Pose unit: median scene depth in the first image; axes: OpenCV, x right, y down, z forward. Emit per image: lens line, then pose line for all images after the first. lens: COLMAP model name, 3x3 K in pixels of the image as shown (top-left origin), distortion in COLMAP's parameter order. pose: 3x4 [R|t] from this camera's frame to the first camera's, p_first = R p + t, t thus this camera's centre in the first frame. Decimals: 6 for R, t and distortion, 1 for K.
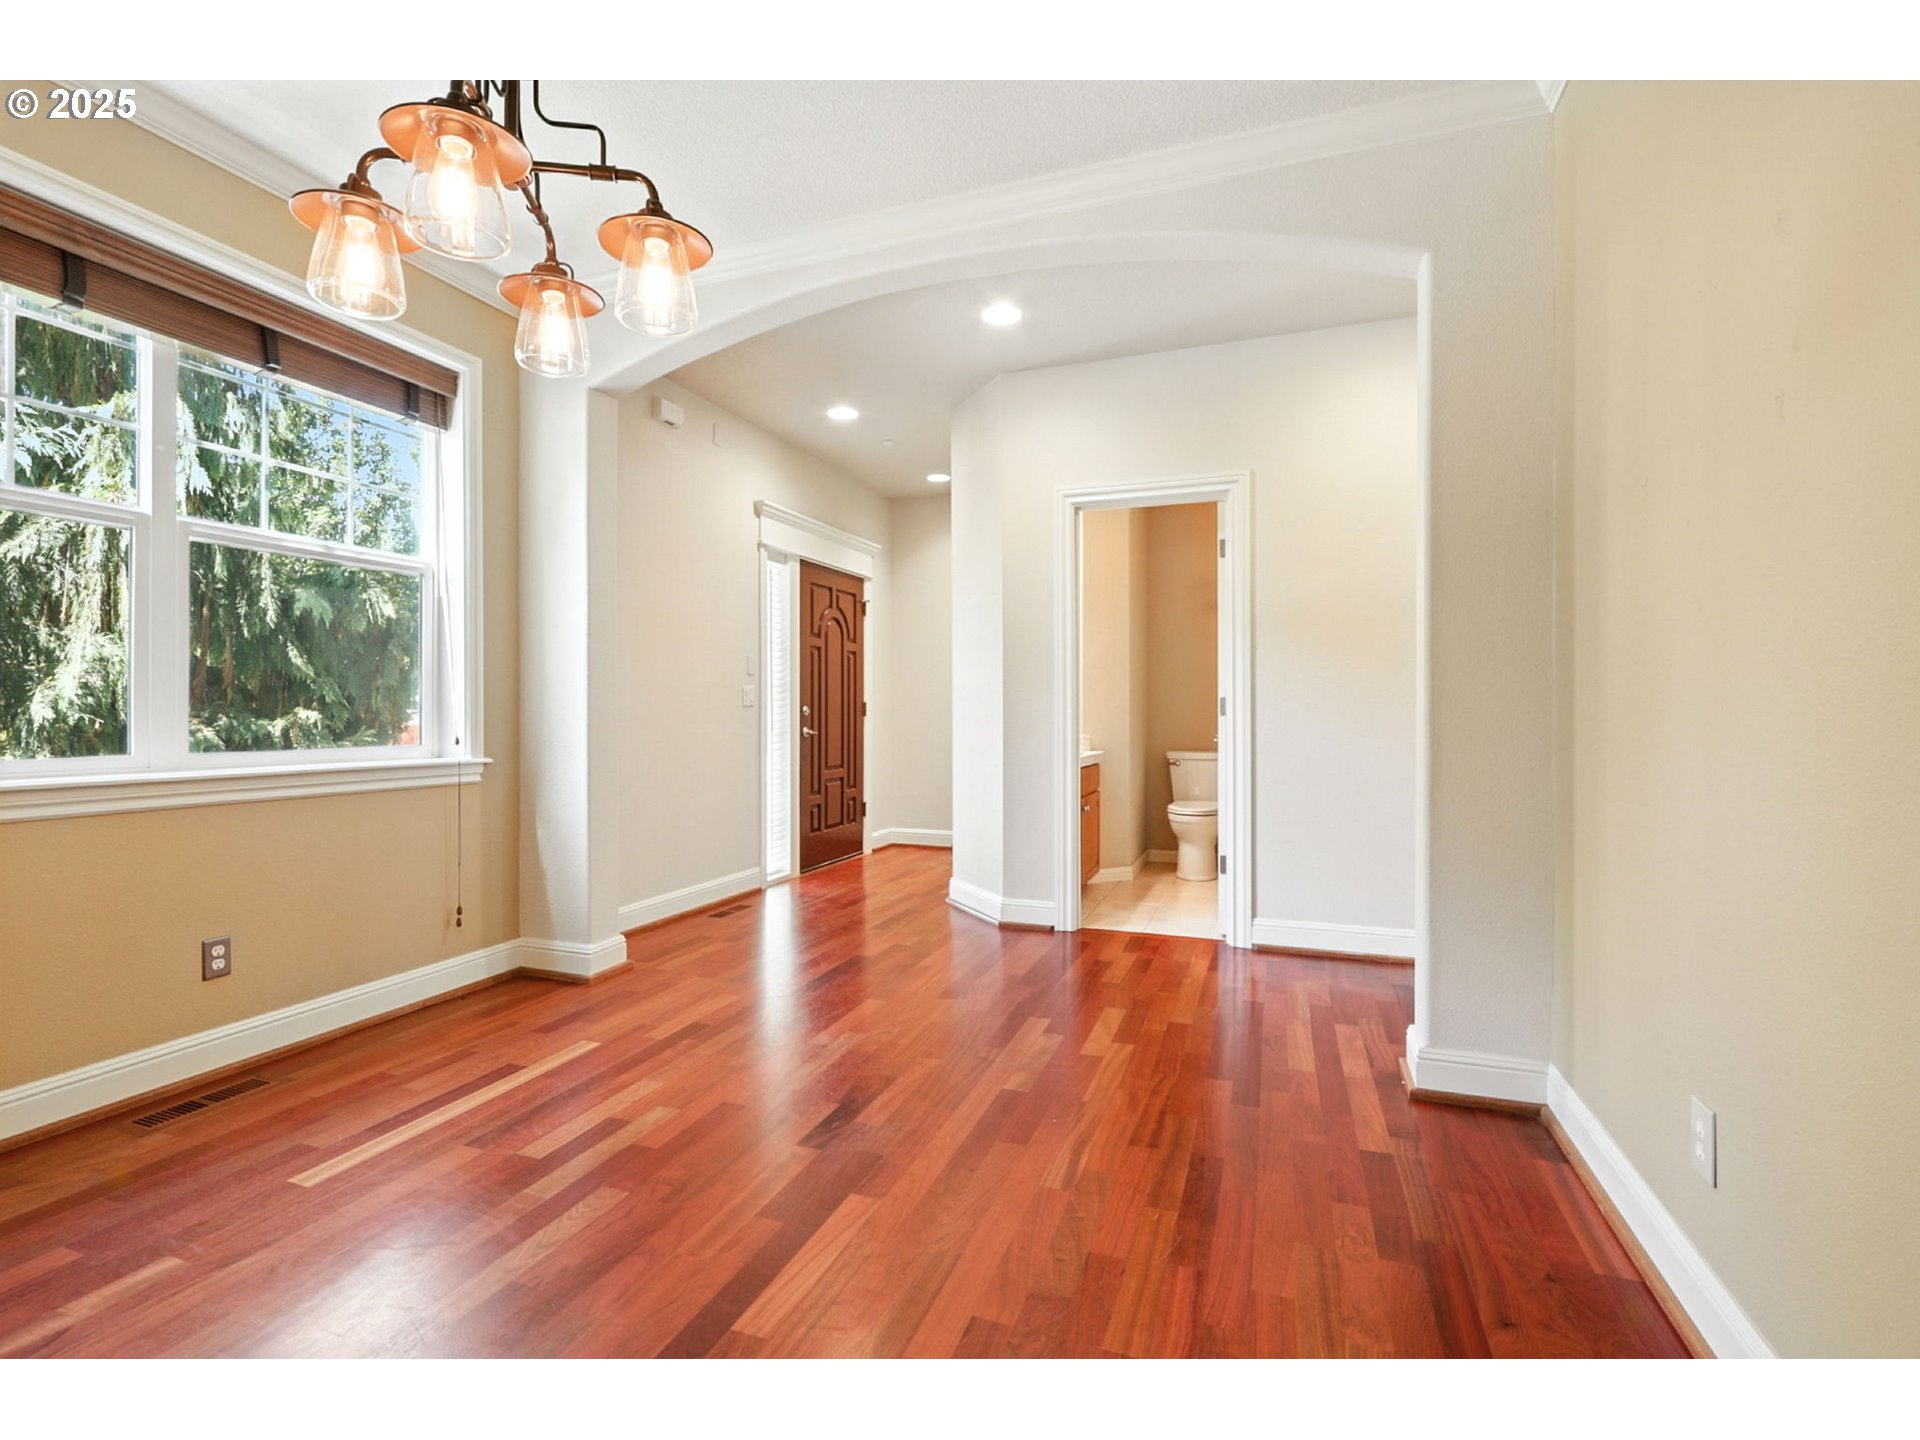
lens RADIAL K [[879.4, 0, 957.0], [0, 879.4, 716.2], [0, 0, 1]] dist [0.005256, 0.001122]
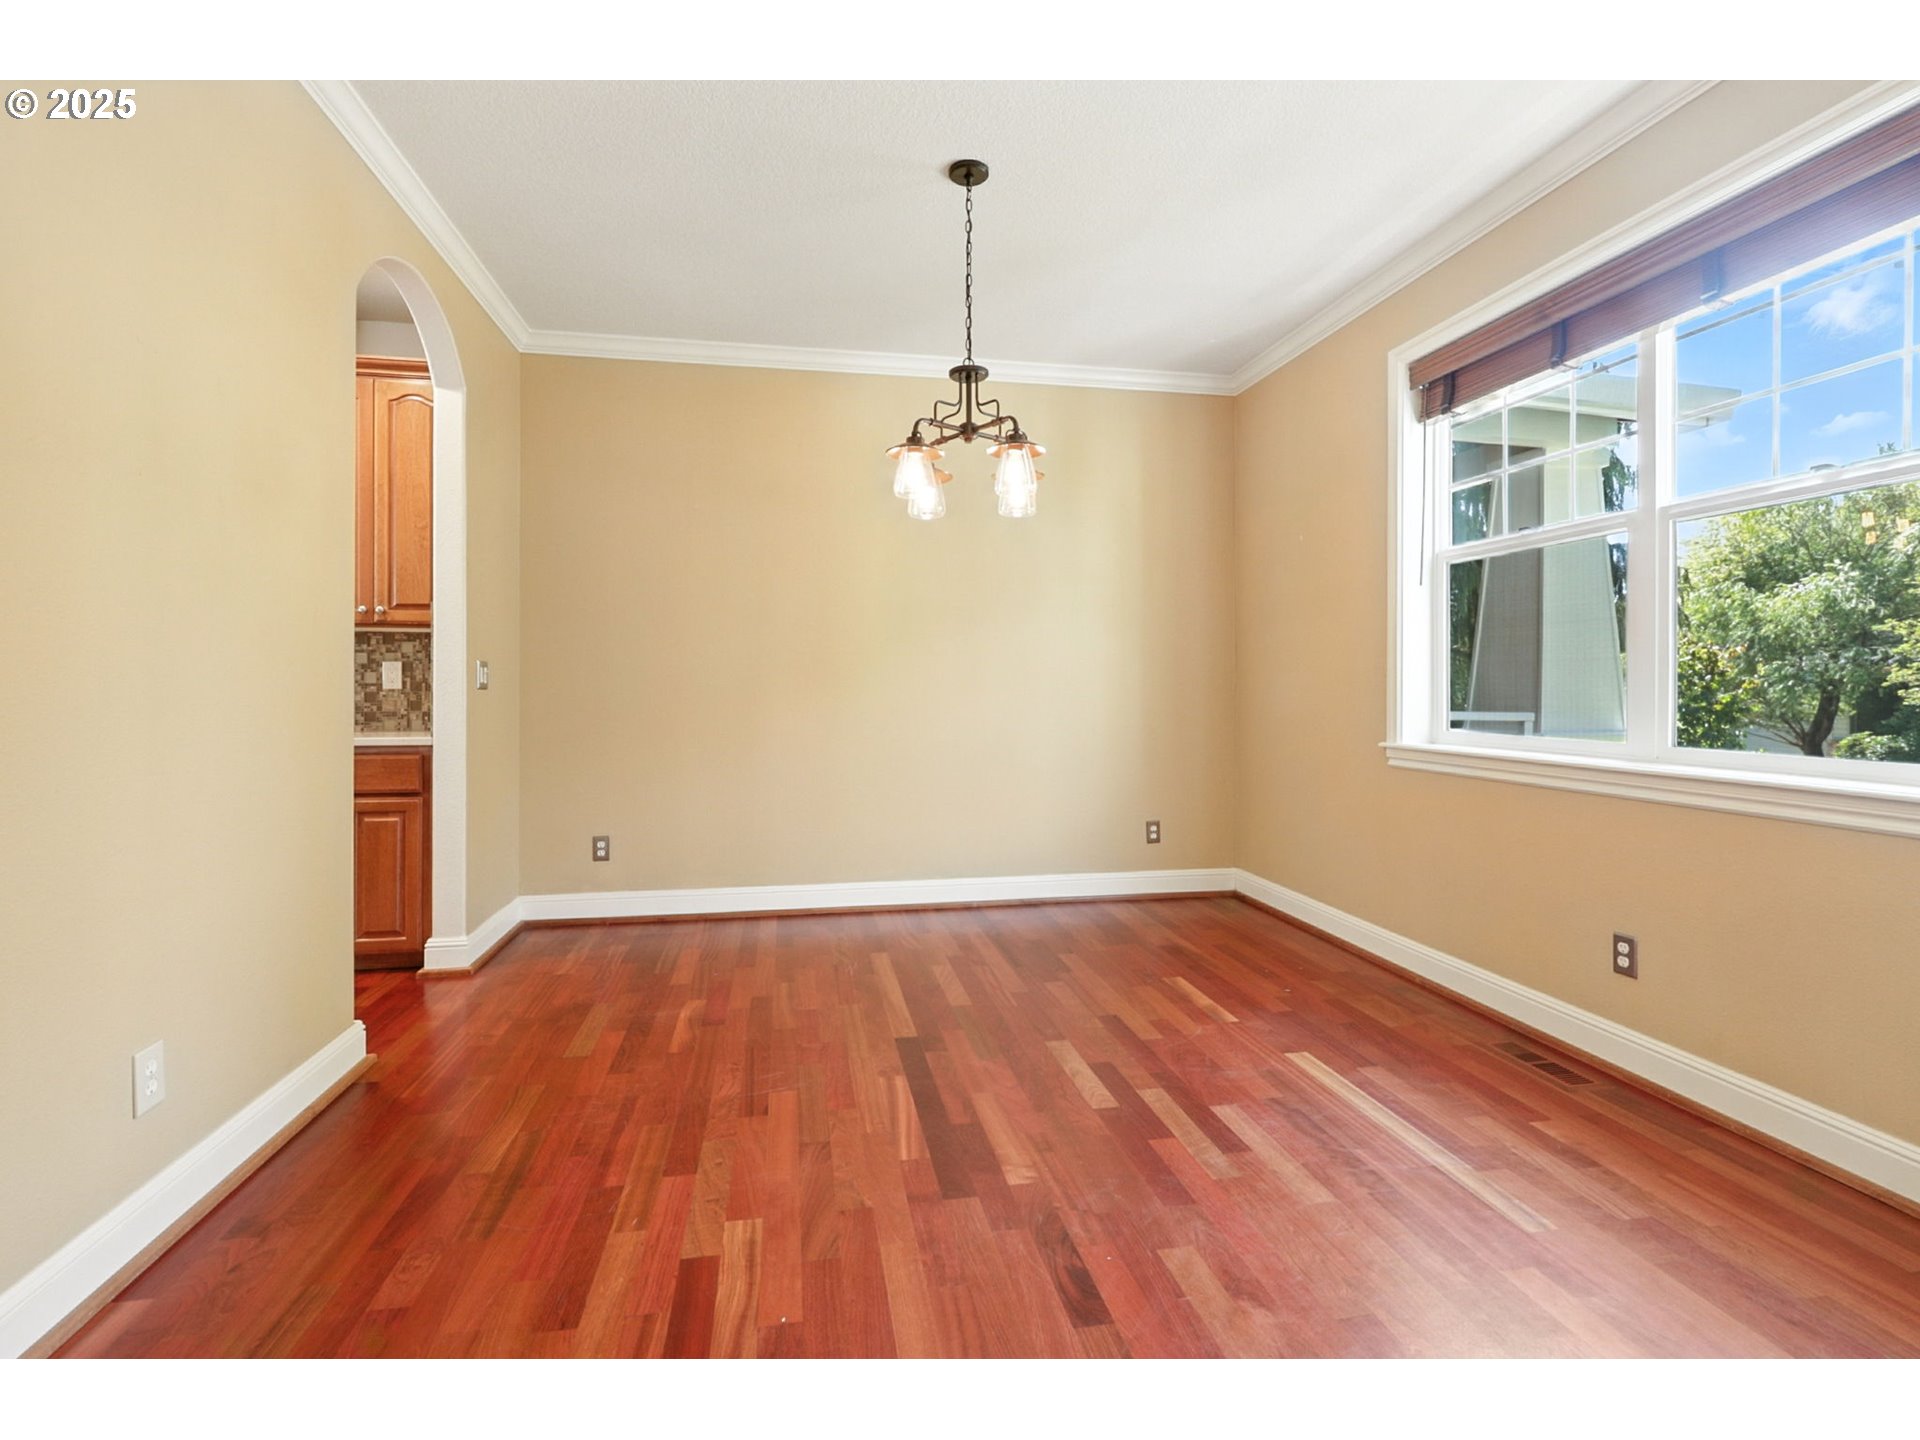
lens RADIAL K [[879.4, 0, 956.4], [0, 879.4, 703.5], [0, 0, 1]] dist [0.005256, 0.001122]
pose [[-0.856217, -0.001778, -0.516613, 0.323816], [-0.008665, 0.999903, 0.010921, -0.008805], [0.516544, 0.013827, -0.856149, 1.572749]]
